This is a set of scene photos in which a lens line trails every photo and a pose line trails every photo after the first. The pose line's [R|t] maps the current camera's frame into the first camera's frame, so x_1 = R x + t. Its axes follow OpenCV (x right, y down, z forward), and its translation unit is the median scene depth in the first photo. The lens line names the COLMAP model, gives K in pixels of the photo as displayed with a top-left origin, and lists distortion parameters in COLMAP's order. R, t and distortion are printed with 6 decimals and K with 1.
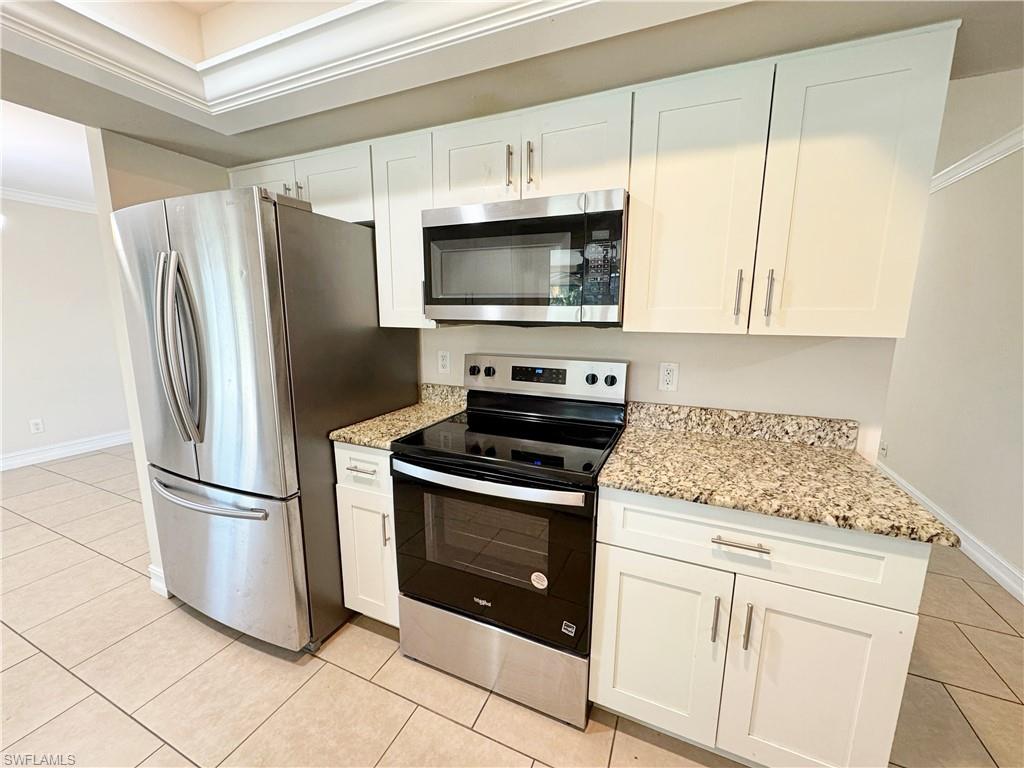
lens RADIAL K [[407.8, 0, 512.0], [0, 407.8, 384.0], [0, 0, 1]] dist [-0.002021, -0.000154]
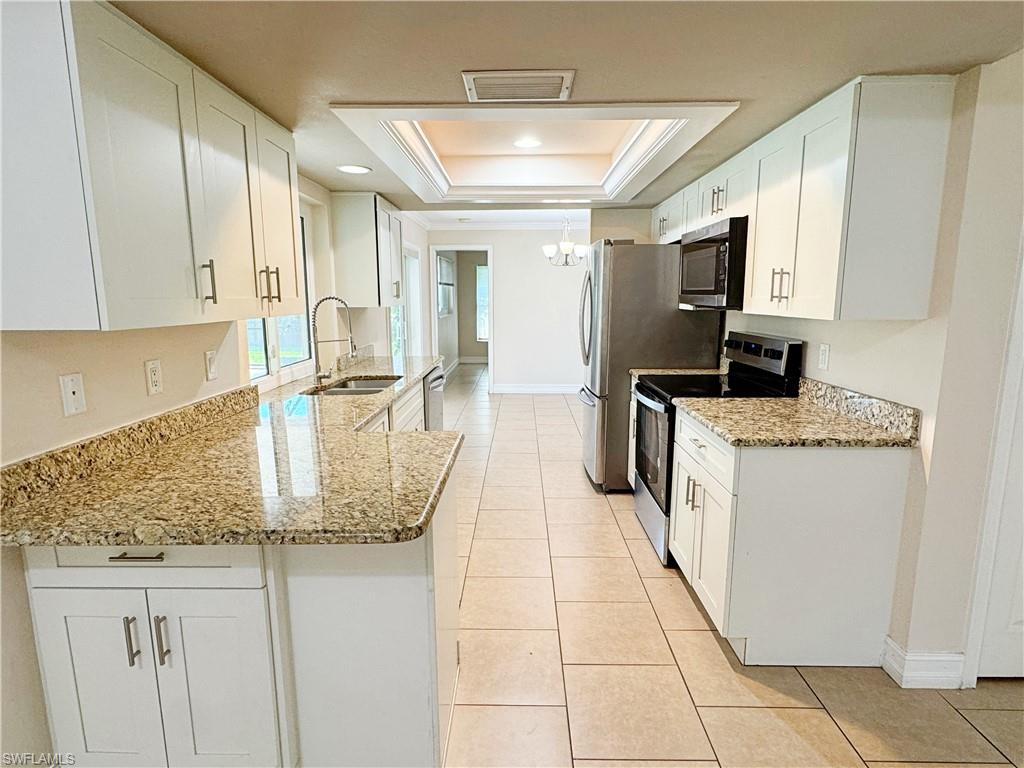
lens RADIAL K [[541.5, 0, 512.0], [0, 541.5, 384.0], [0, 0, 1]] dist [-0.000566, -0.000175]
pose [[0.389109, 0.139827, -0.910518, 1.547494], [-0.151538, 0.984663, 0.086454, 0.062072], [0.908642, 0.104338, 0.404330, -0.390783]]
